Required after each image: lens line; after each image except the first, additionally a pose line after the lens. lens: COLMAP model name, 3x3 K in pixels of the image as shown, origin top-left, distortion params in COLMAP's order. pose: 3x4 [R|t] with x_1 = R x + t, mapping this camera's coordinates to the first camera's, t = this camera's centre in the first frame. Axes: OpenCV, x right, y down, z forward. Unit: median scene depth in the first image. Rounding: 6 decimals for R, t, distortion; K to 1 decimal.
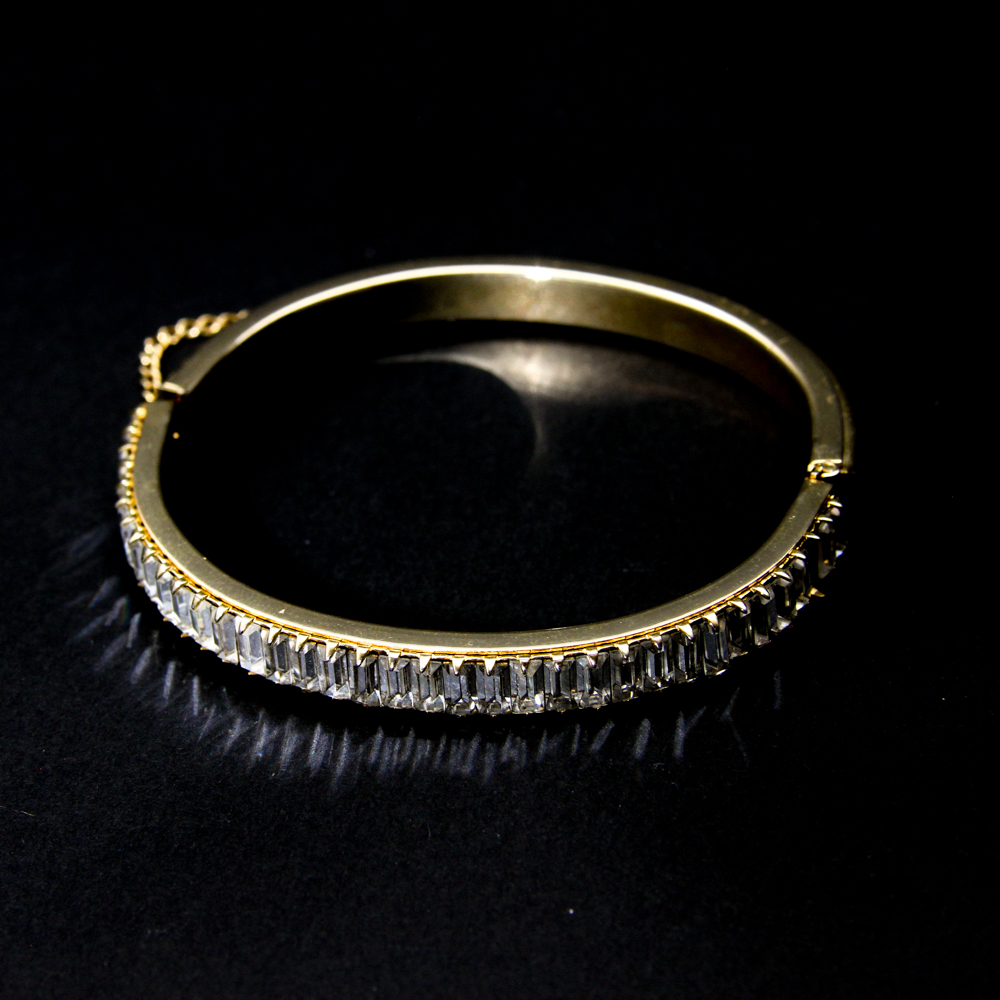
lens RADIAL K [[2621.1, 0, 504.2], [0, 2621.1, 498.2], [0, 0, 1]] dist [0.139757, 0.000000]
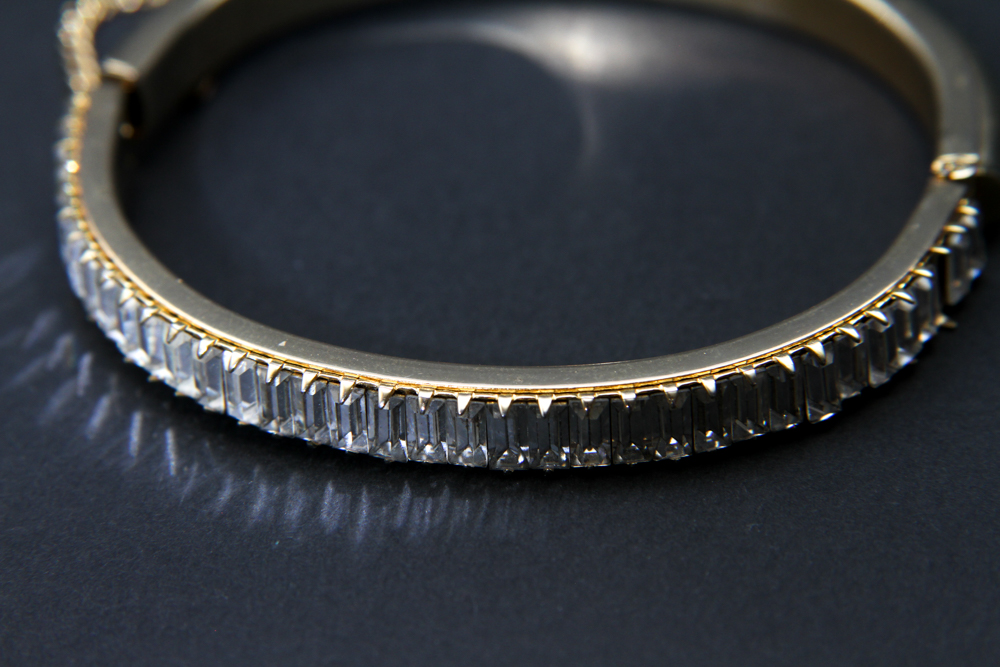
lens RADIAL K [[6303.2, 0, 497.5], [0, 6303.2, 333.5], [0, 0, 1]] dist [0.368040, 0.000000]
pose [[0.999055, -0.005213, 0.043152, -0.102576], [0.005763, 0.999904, -0.012628, 0.064993], [-0.043082, 0.012865, 0.998989, -0.933915]]
